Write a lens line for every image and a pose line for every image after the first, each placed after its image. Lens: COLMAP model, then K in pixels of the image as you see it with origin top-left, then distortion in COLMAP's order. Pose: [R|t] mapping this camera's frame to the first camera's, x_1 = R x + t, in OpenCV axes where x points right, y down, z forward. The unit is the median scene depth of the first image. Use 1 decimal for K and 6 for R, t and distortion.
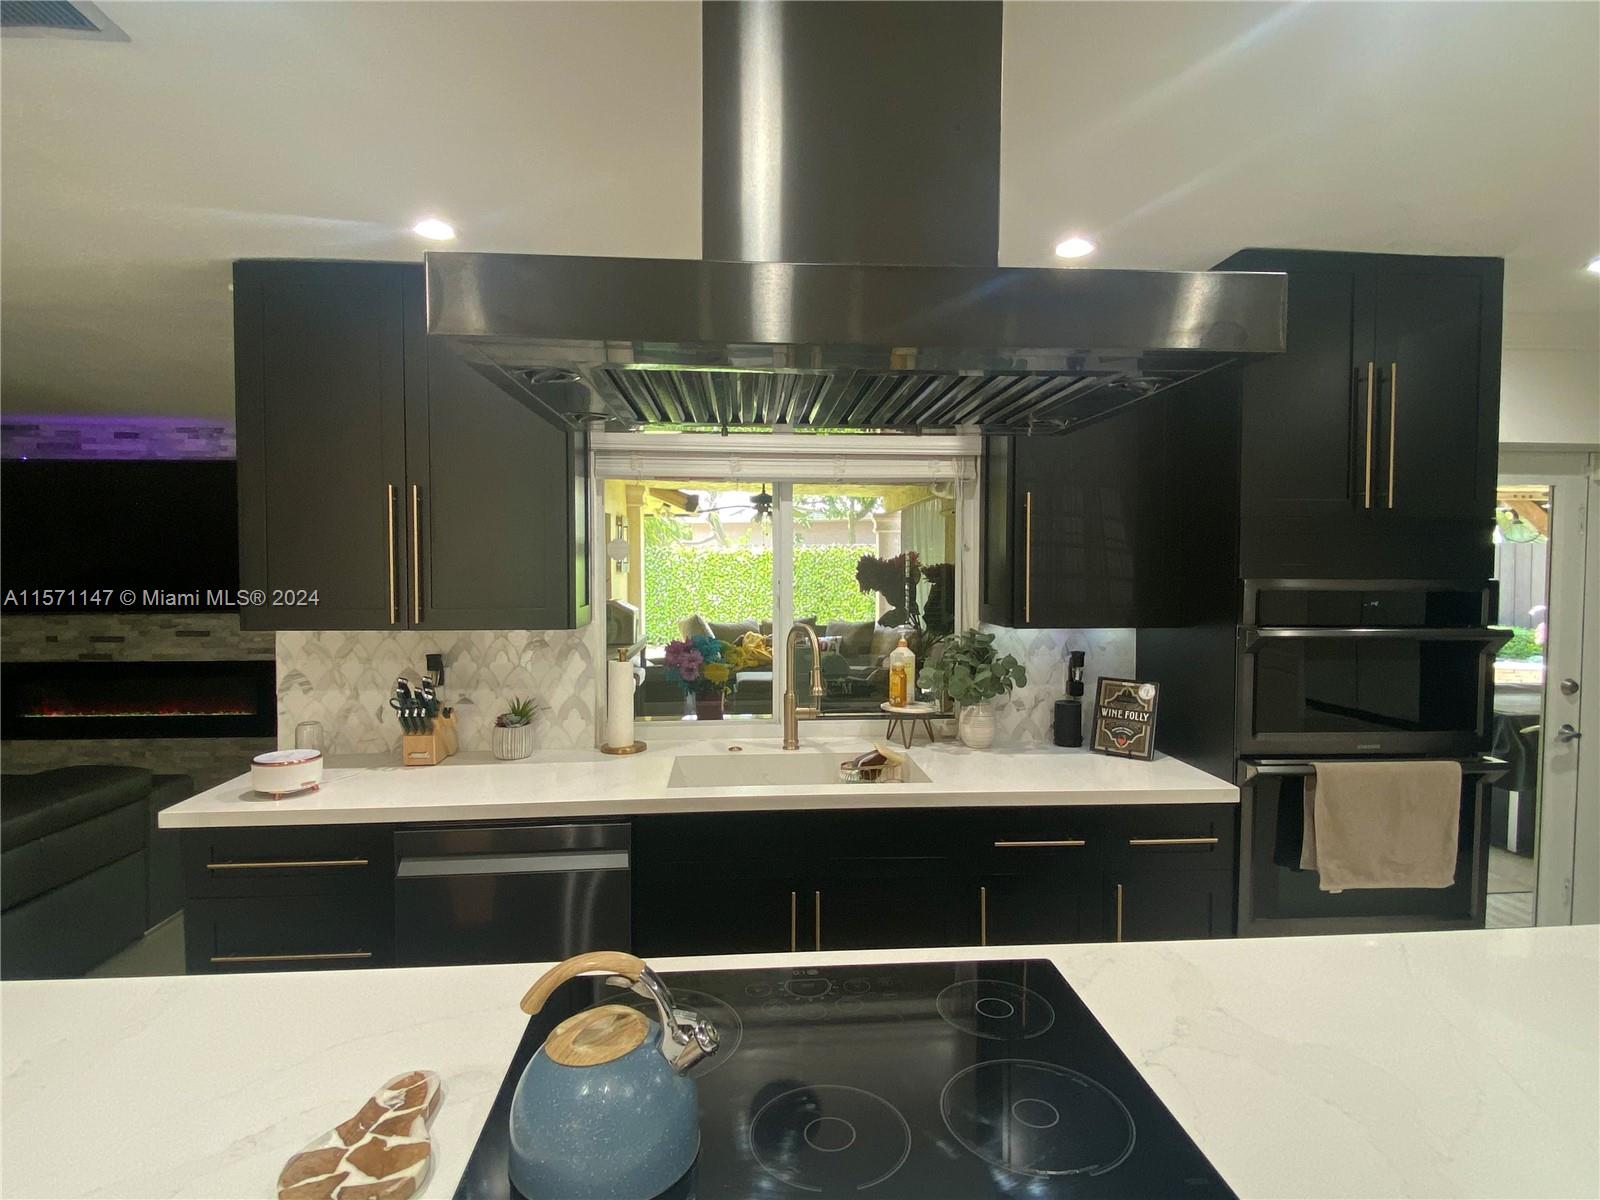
lens RADIAL K [[845.8, 0, 804.0], [0, 845.8, 593.2], [0, 0, 1]] dist [0.029306, -0.033135]
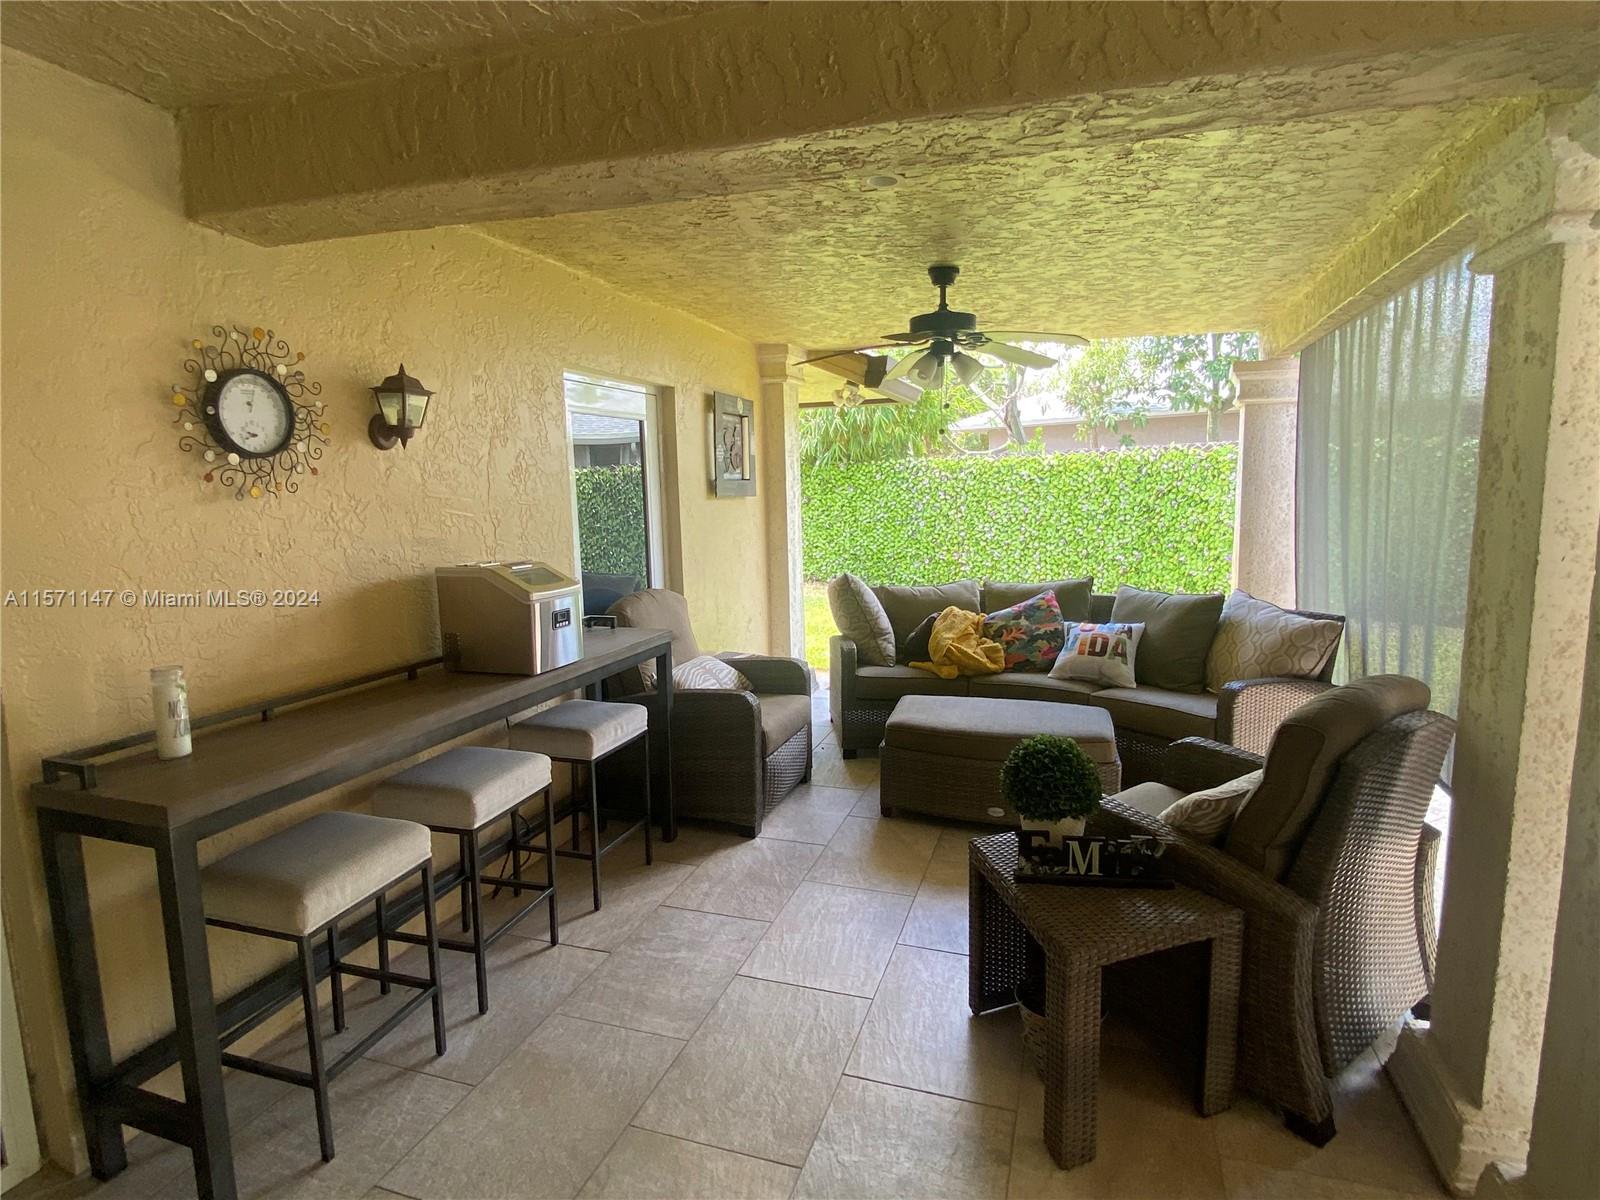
lens RADIAL K [[845.8, 0, 804.0], [0, 845.8, 593.2], [0, 0, 1]] dist [0.029306, -0.033135]
pose [[0.920173, 0.026307, -0.390628, 0.053013], [0.010245, 0.995780, 0.091195, -0.011211], [0.391379, -0.087917, 0.916020, 0.473513]]
